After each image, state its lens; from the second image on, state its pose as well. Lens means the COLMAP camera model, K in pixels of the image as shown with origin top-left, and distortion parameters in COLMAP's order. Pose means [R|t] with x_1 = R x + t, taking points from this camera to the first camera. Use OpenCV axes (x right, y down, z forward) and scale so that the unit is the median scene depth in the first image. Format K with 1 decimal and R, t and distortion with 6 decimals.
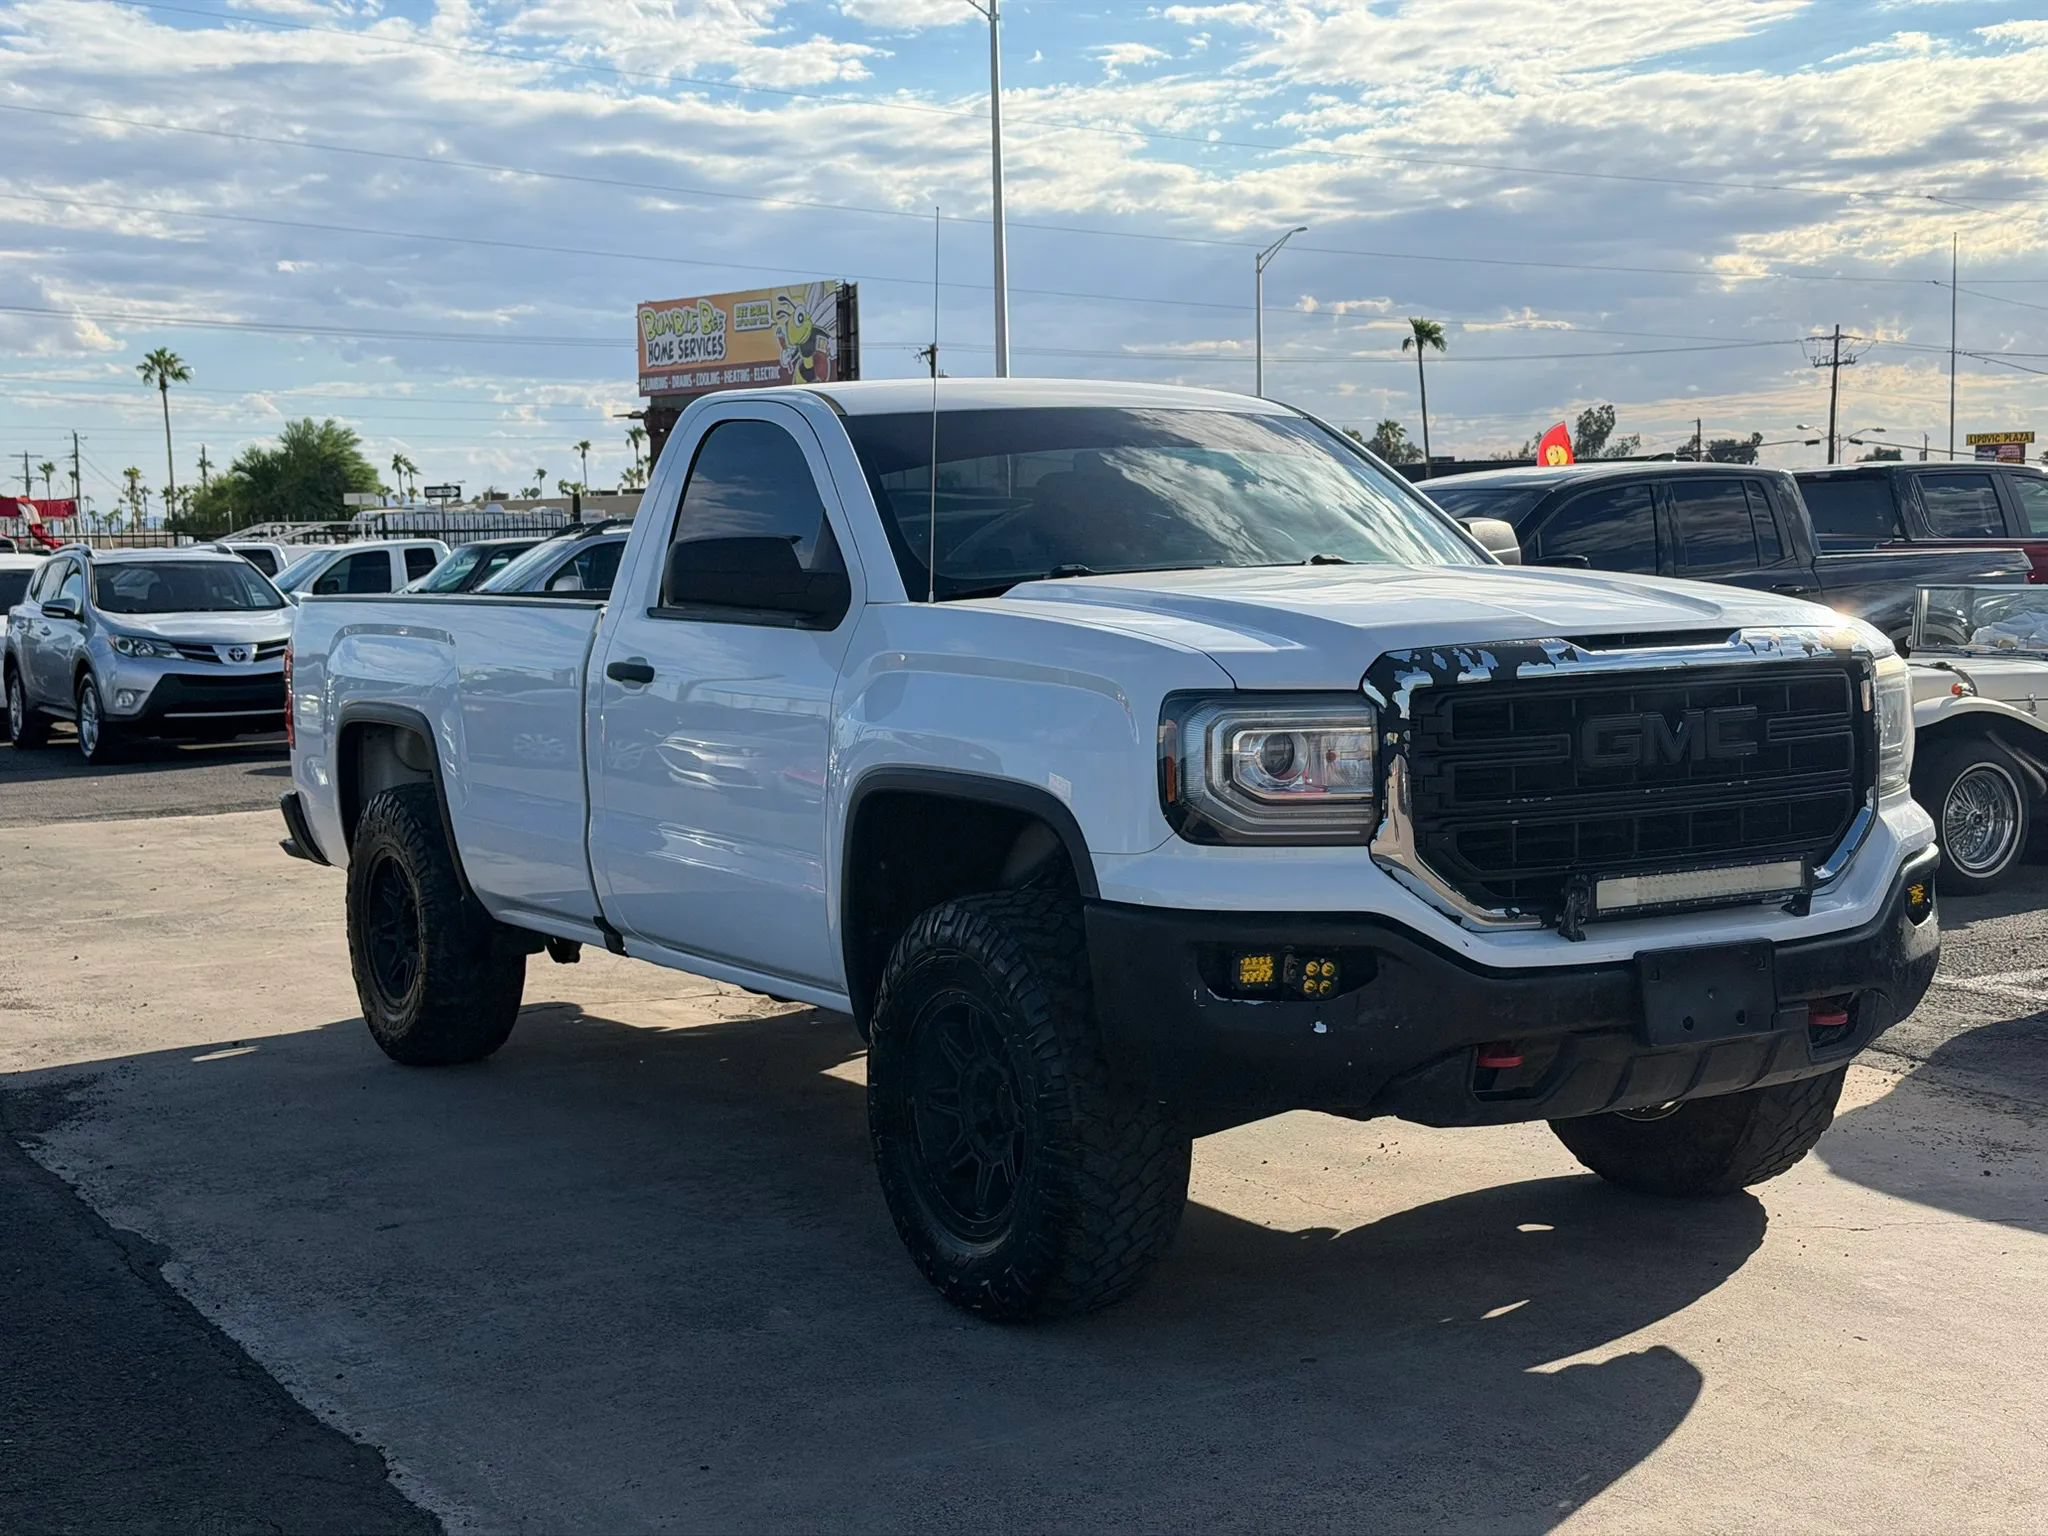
lens RADIAL K [[2844.7, 0, 1029.8], [0, 2844.7, 760.7], [0, 0, 1]] dist [0.218280, -0.441768]
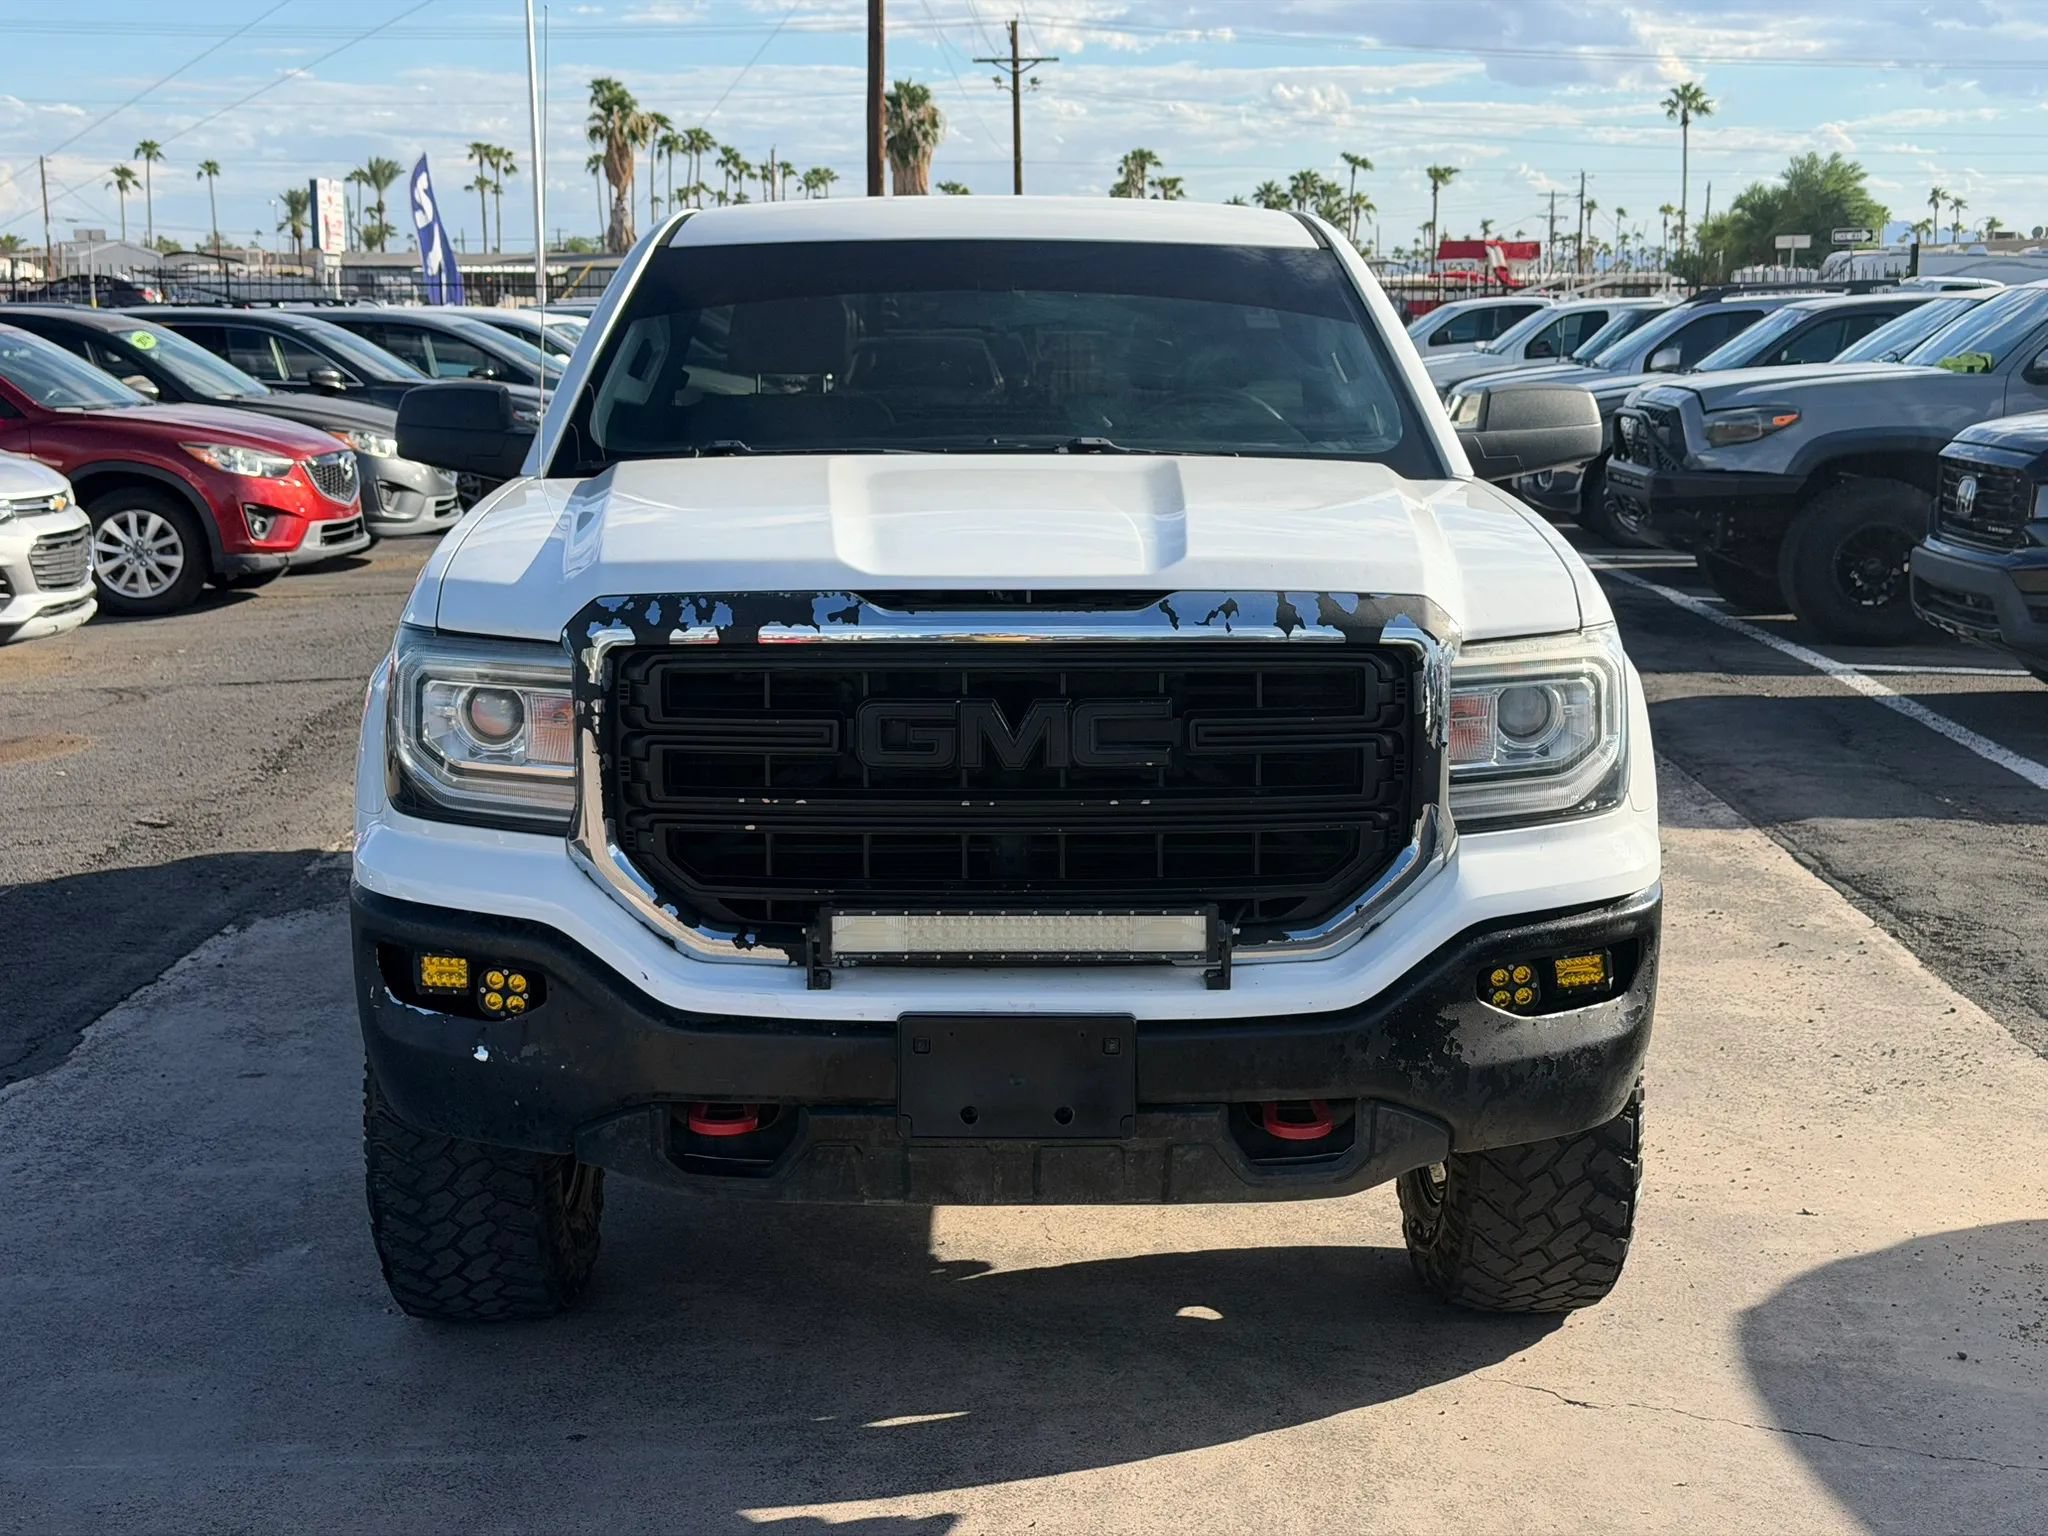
lens RADIAL K [[2819.7, 0, 981.3], [0, 2819.7, 821.3], [0, 0, 1]] dist [0.216732, -0.510782]
pose [[0.857690, 0.116093, -0.500889, 0.481775], [-0.059681, 0.990070, 0.127277, -0.064679], [0.510692, -0.079271, 0.856102, 0.301283]]
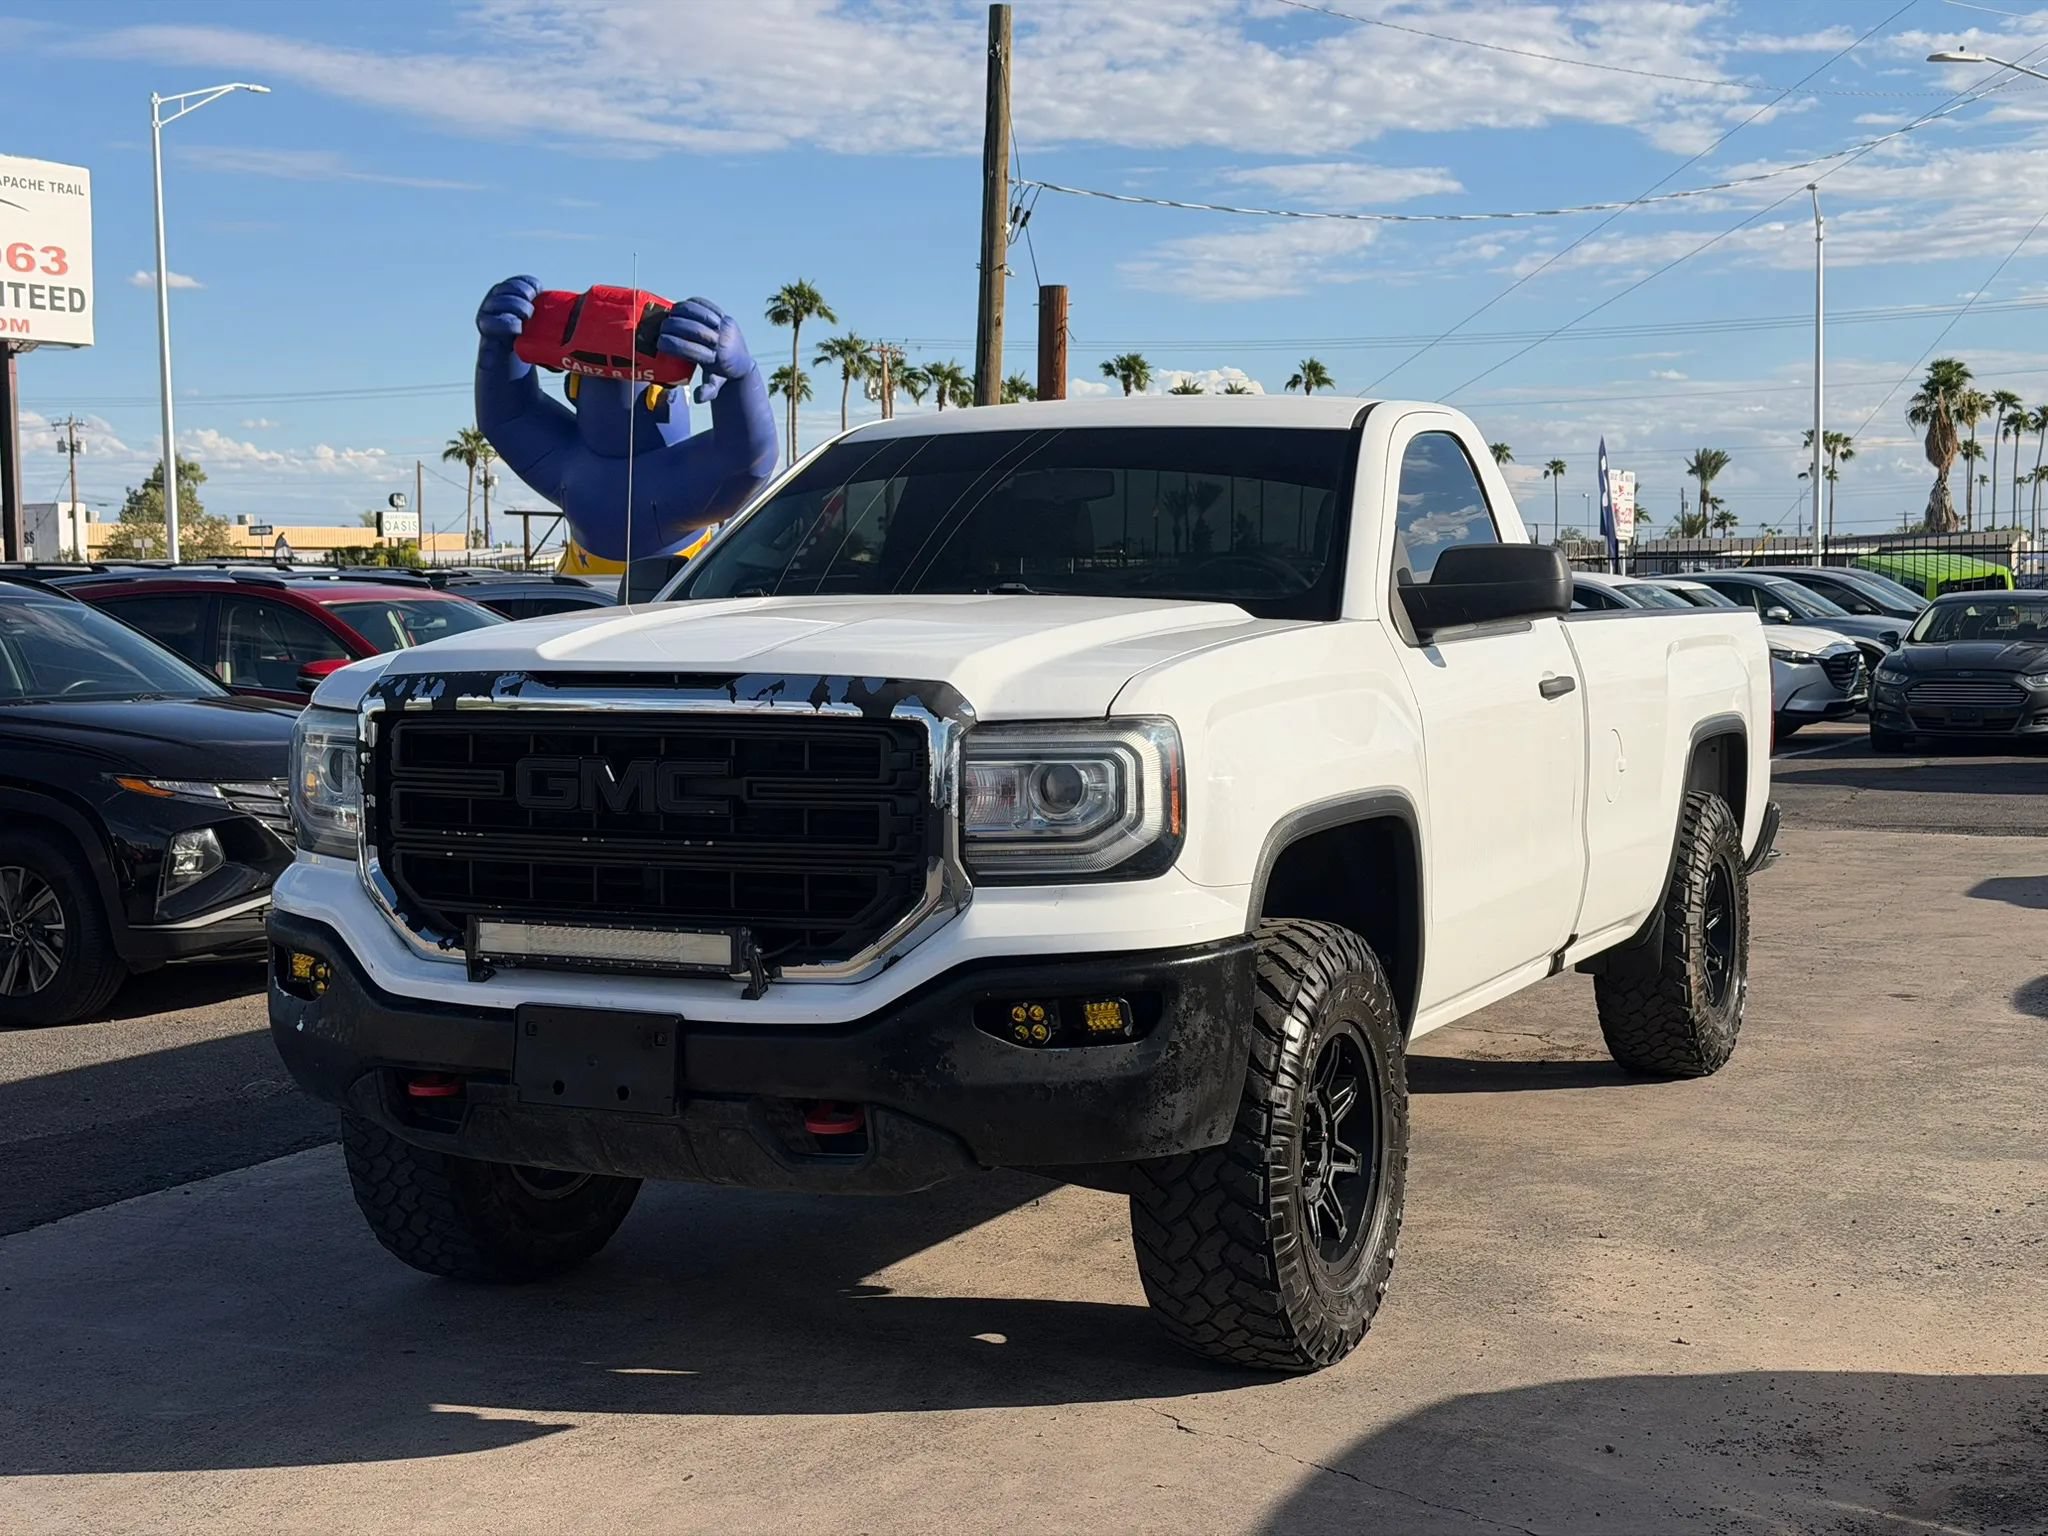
lens RADIAL K [[2826.9, 0, 1024.0], [0, 2826.9, 768.0], [0, 0, 1]] dist [0.186533, -0.362923]
pose [[0.551366, 0.072917, -0.831070, 0.873836], [-0.071574, 0.996635, 0.039959, -0.049458], [0.831187, 0.037451, 0.554730, 0.491049]]
